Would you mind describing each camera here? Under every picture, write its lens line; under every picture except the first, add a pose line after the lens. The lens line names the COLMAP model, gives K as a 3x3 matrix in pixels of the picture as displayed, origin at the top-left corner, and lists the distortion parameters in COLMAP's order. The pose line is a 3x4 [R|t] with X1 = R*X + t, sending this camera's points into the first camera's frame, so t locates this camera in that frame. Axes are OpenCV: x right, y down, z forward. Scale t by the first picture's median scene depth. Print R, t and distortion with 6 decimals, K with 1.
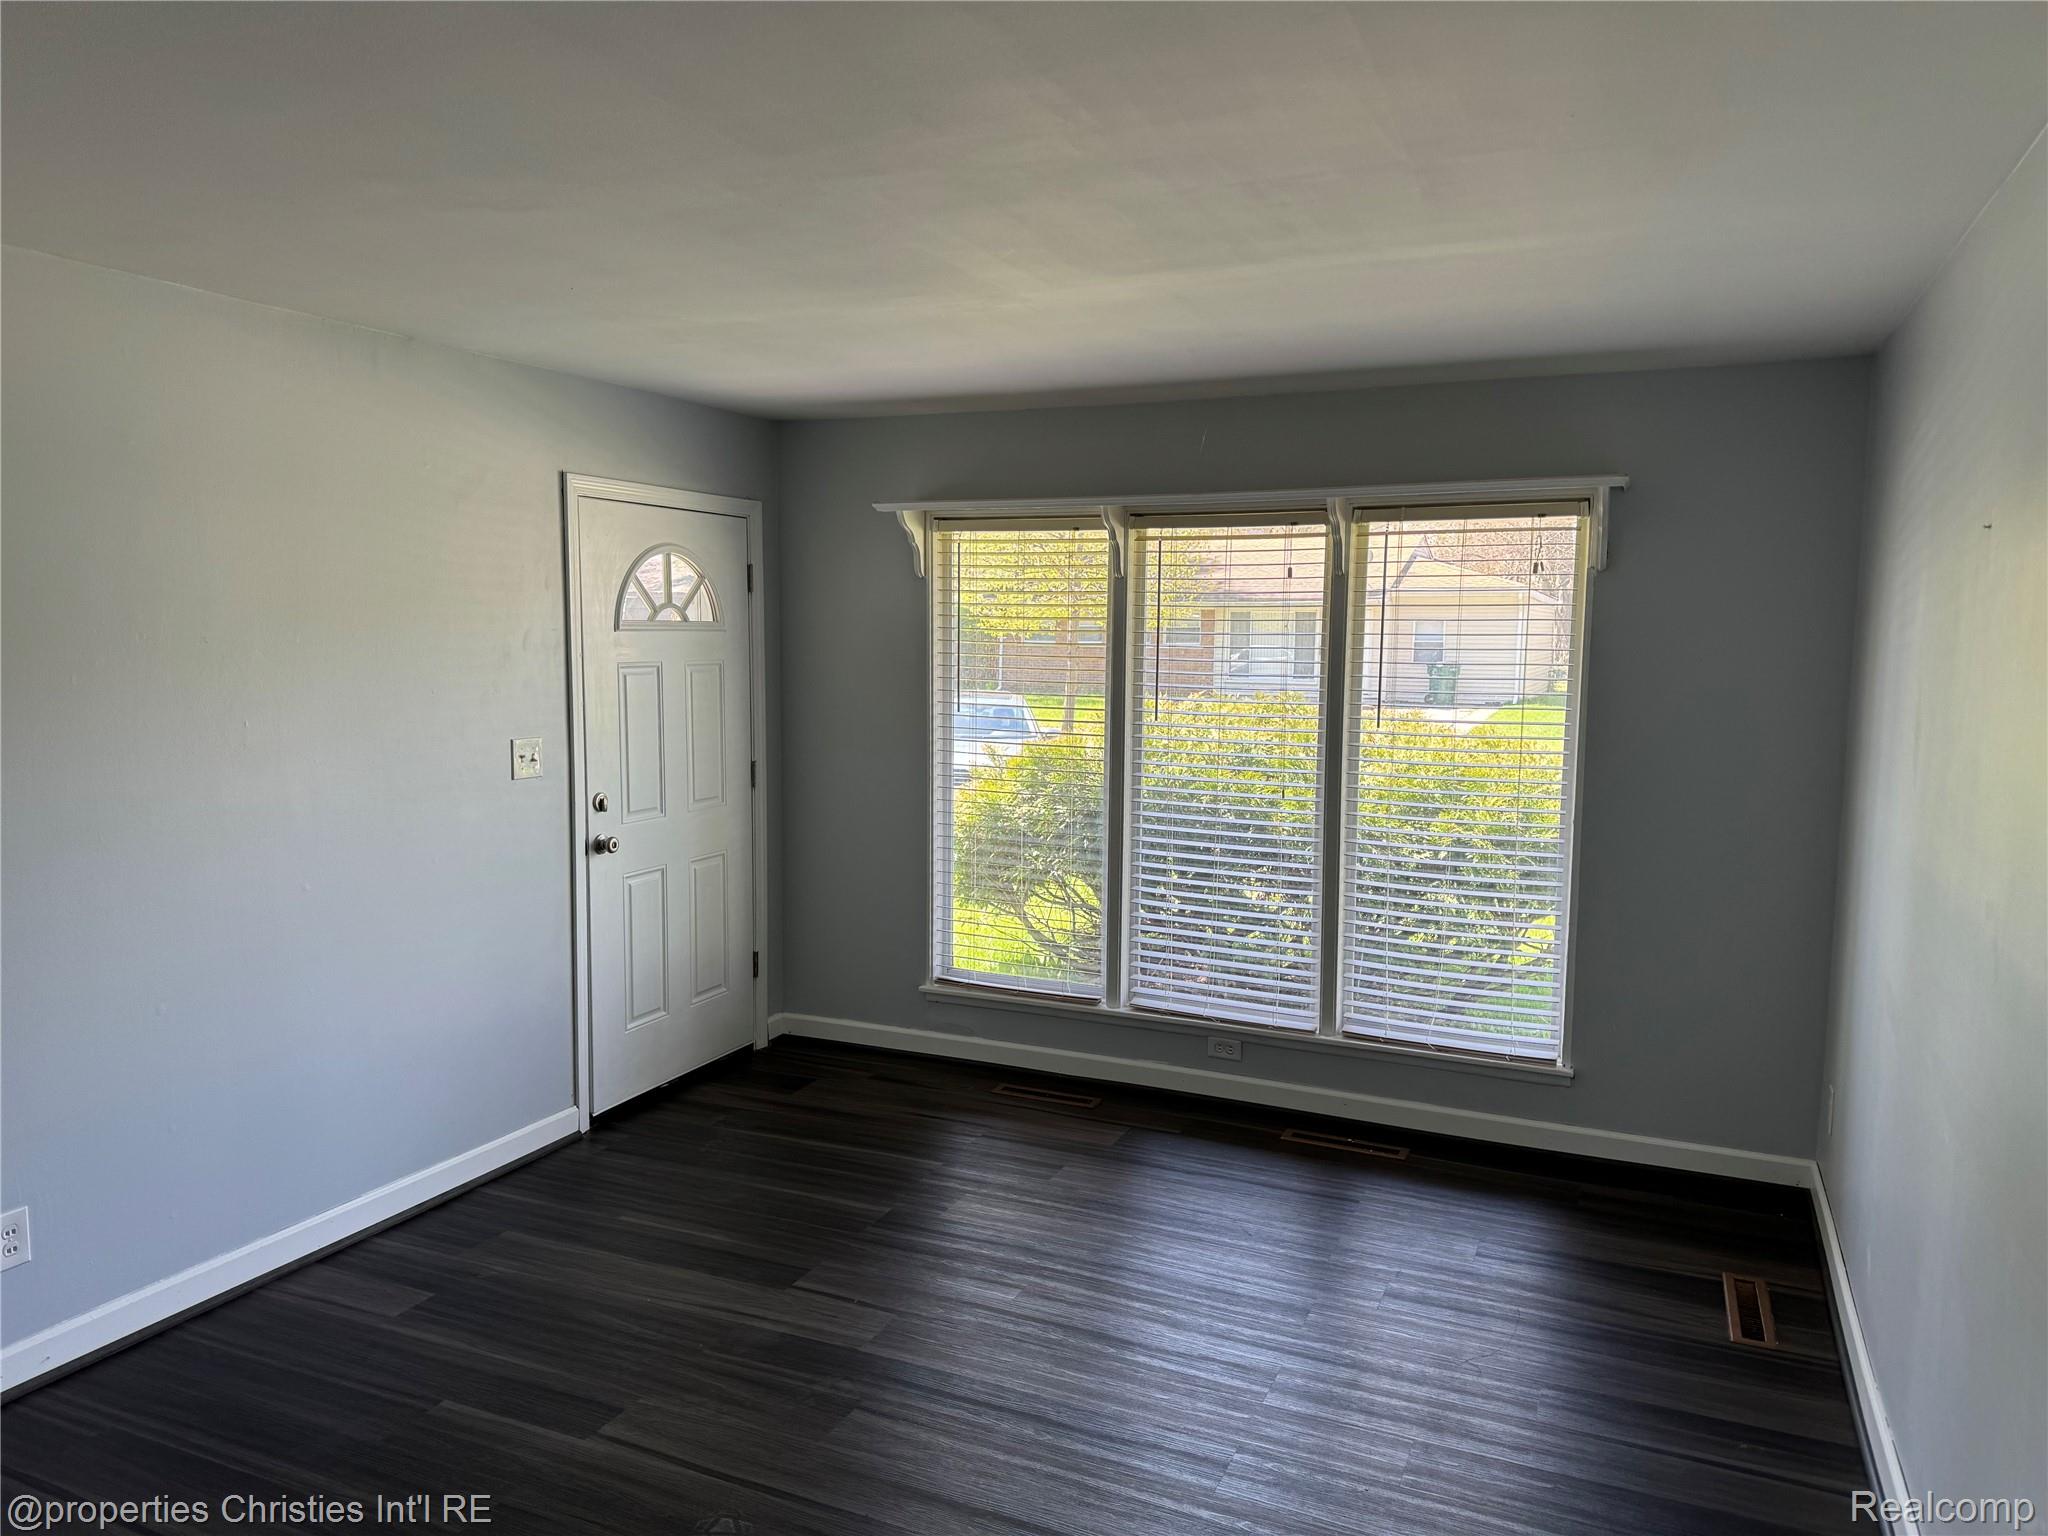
lens RADIAL K [[1350.0, 0, 1024.0], [0, 1350.0, 768.0], [0, 0, 1]] dist [0.077312, 0.000080]
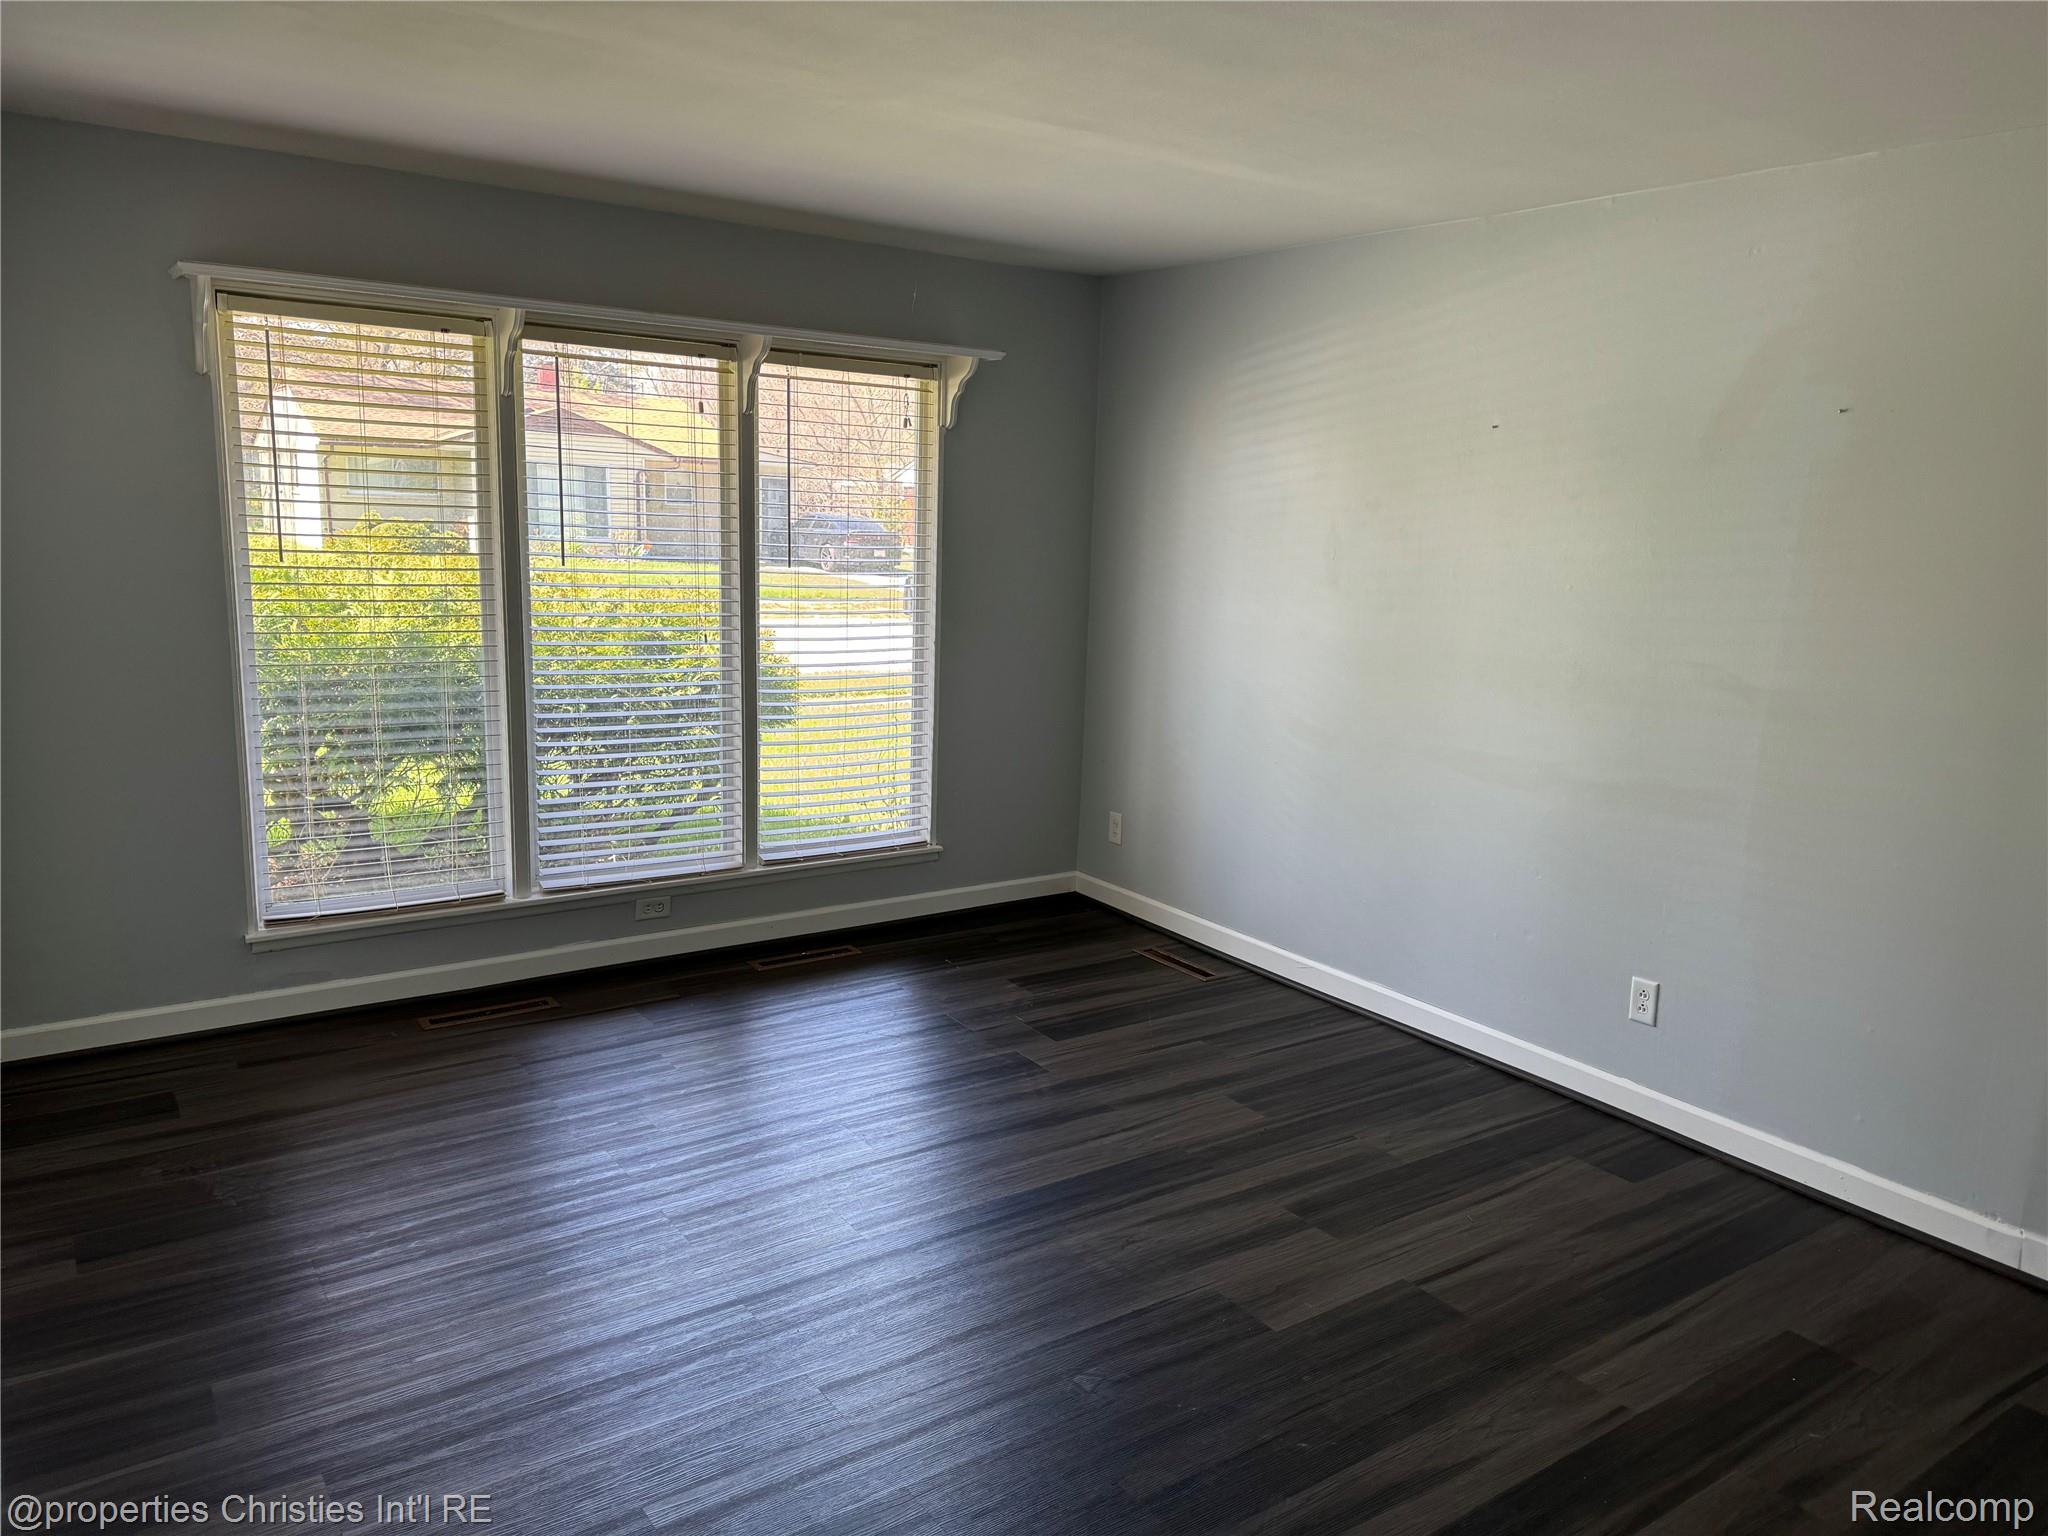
lens RADIAL K [[1426.2, 0, 1024.0], [0, 1426.2, 768.0], [0, 0, 1]] dist [0.150148, -0.253041]
pose [[0.515547, -0.150067, 0.843618, -0.559931], [0.048277, 0.988067, 0.146260, -0.028093], [-0.855500, -0.034677, 0.516640, 0.247132]]
